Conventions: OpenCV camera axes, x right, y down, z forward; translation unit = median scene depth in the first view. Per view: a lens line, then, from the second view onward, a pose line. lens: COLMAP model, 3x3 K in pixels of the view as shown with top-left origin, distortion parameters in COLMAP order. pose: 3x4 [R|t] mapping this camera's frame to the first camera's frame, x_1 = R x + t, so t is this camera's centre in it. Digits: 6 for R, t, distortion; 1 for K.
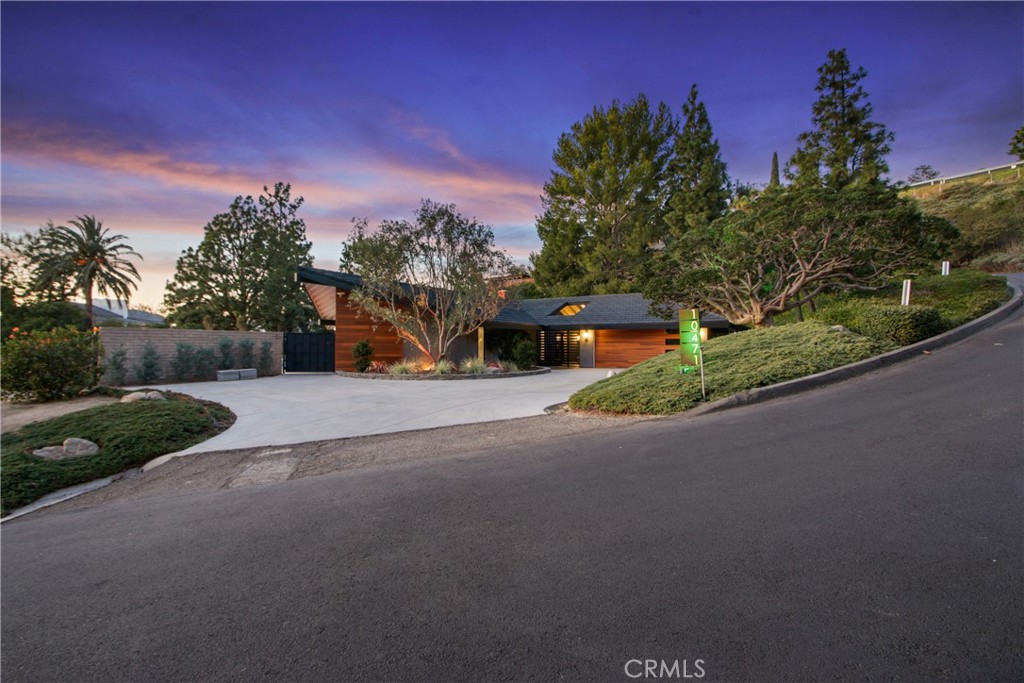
lens RADIAL K [[472.2, 0, 518.9], [0, 472.2, 341.6], [0, 0, 1]] dist [-0.018581, 0.002748]
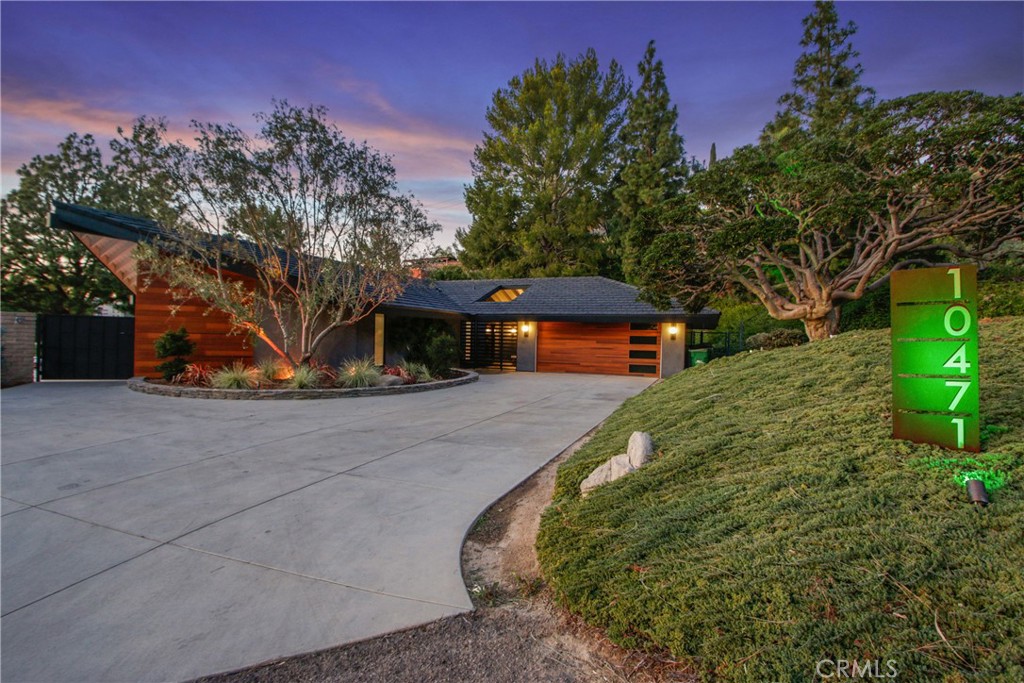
lens RADIAL K [[472.2, 0, 507.2], [0, 472.2, 341.2], [0, 0, 1]] dist [-0.018581, 0.002748]
pose [[0.991356, 0.020478, 0.129589, 0.010472], [-0.023099, 0.999557, 0.018755, -0.004801], [-0.129147, -0.021586, 0.991390, 0.177571]]
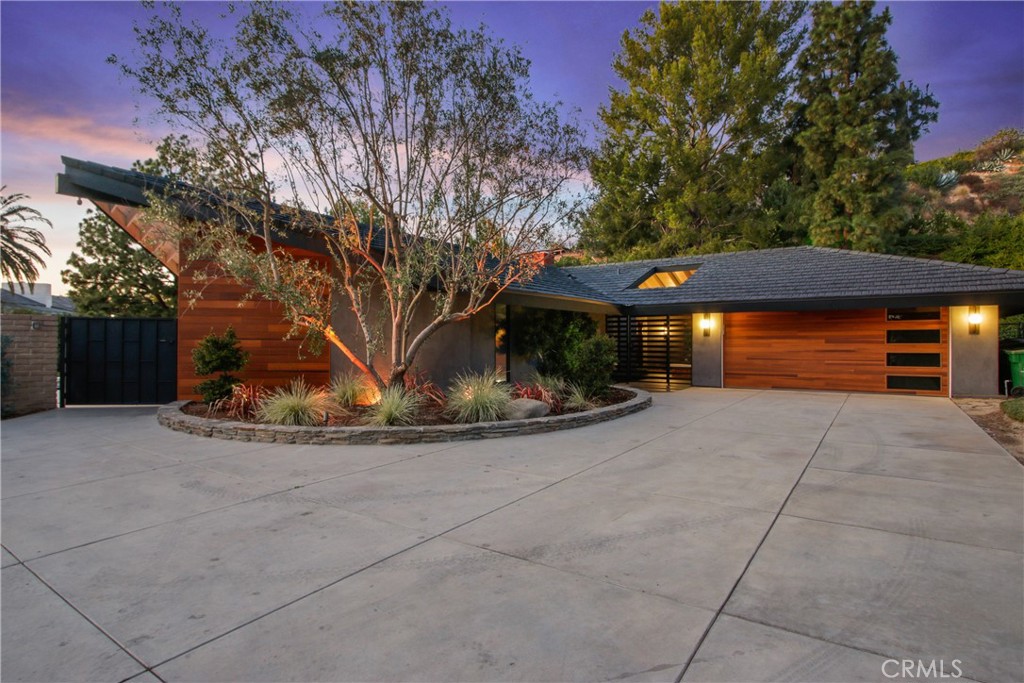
lens RADIAL K [[517.1, 0, 504.3], [0, 517.1, 344.5], [0, 0, 1]] dist [-0.022976, 0.001884]
pose [[0.996024, 0.000577, -0.089079, -0.018823], [0.000674, 0.999902, 0.014013, 0.000488], [0.089078, -0.014018, 0.995926, 0.296353]]
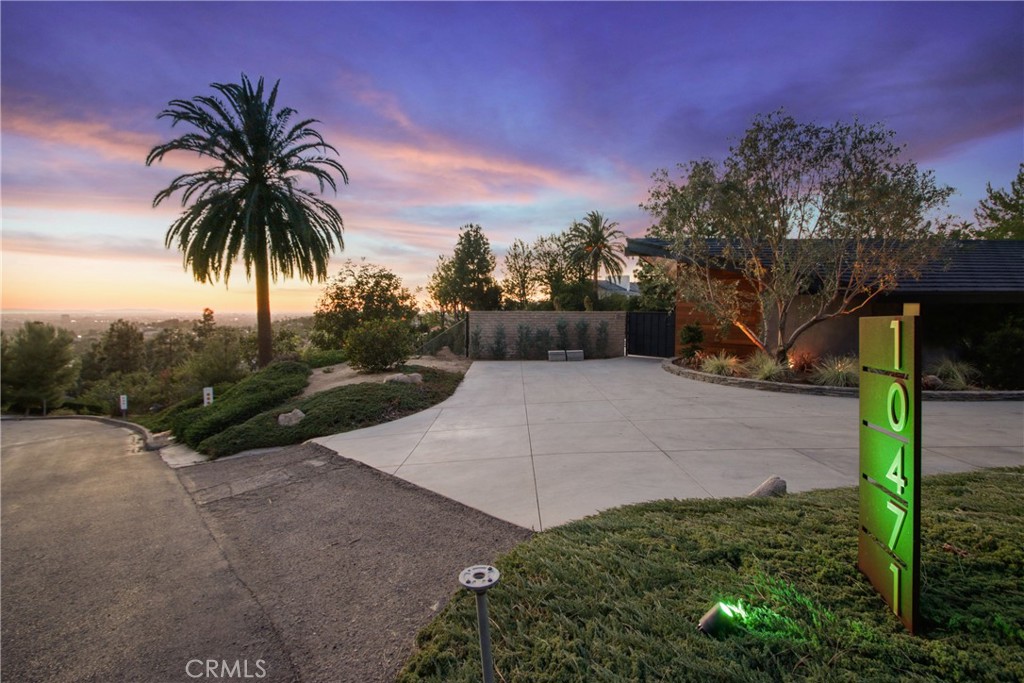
lens RADIAL K [[472.2, 0, 522.7], [0, 472.2, 335.0], [0, 0, 1]] dist [-0.018581, 0.002748]
pose [[0.502531, 0.048782, -0.863182, 0.109780], [0.010524, 0.997988, 0.062528, -0.018086], [0.864495, -0.040506, 0.501007, 0.188792]]
